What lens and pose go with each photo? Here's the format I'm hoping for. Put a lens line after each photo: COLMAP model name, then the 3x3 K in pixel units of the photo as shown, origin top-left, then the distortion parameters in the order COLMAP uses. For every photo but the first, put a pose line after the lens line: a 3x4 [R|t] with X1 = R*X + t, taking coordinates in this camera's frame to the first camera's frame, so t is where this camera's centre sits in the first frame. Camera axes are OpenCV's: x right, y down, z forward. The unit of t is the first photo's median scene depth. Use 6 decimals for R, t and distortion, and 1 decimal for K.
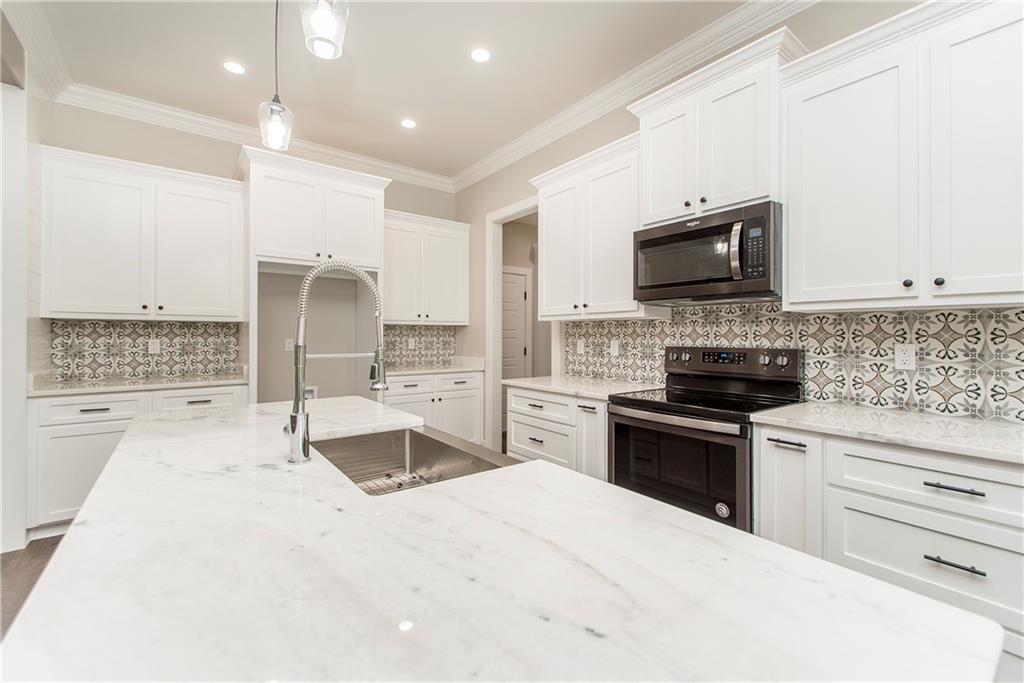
lens RADIAL K [[432.9, 0, 510.0], [0, 432.9, 335.8], [0, 0, 1]] dist [-0.000287, -0.000132]
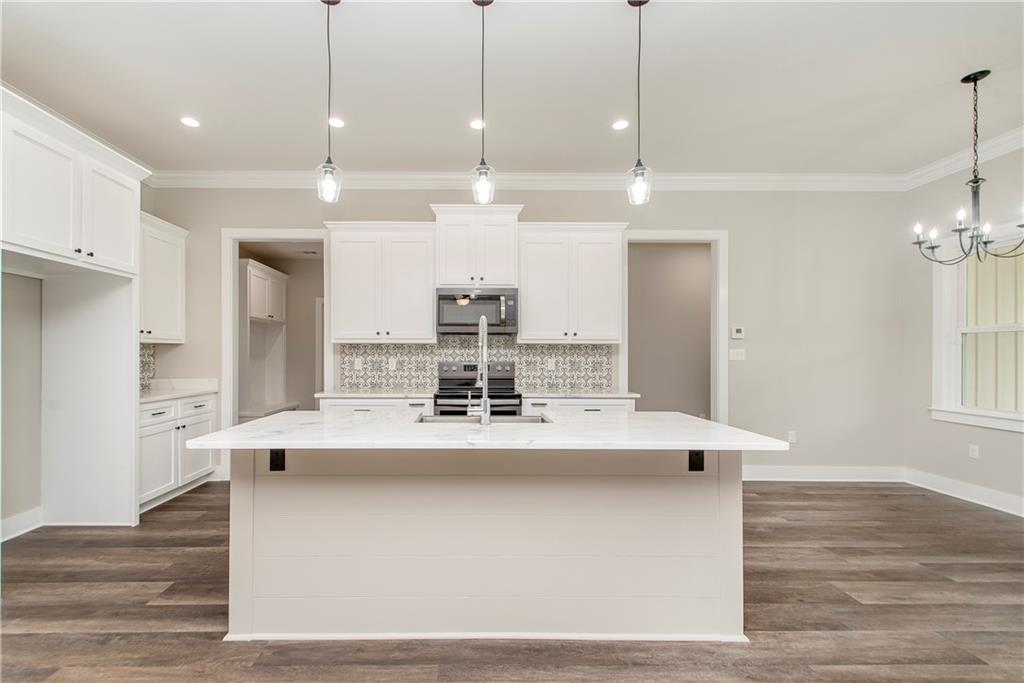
lens RADIAL K [[432.9, 0, 480.4], [0, 432.9, 351.9], [0, 0, 1]] dist [-0.000287, -0.000132]
pose [[0.591903, 0.006319, 0.805985, -0.769927], [0.000925, 0.999963, -0.008519, 0.001513], [-0.806009, 0.005787, 0.591875, -0.034745]]
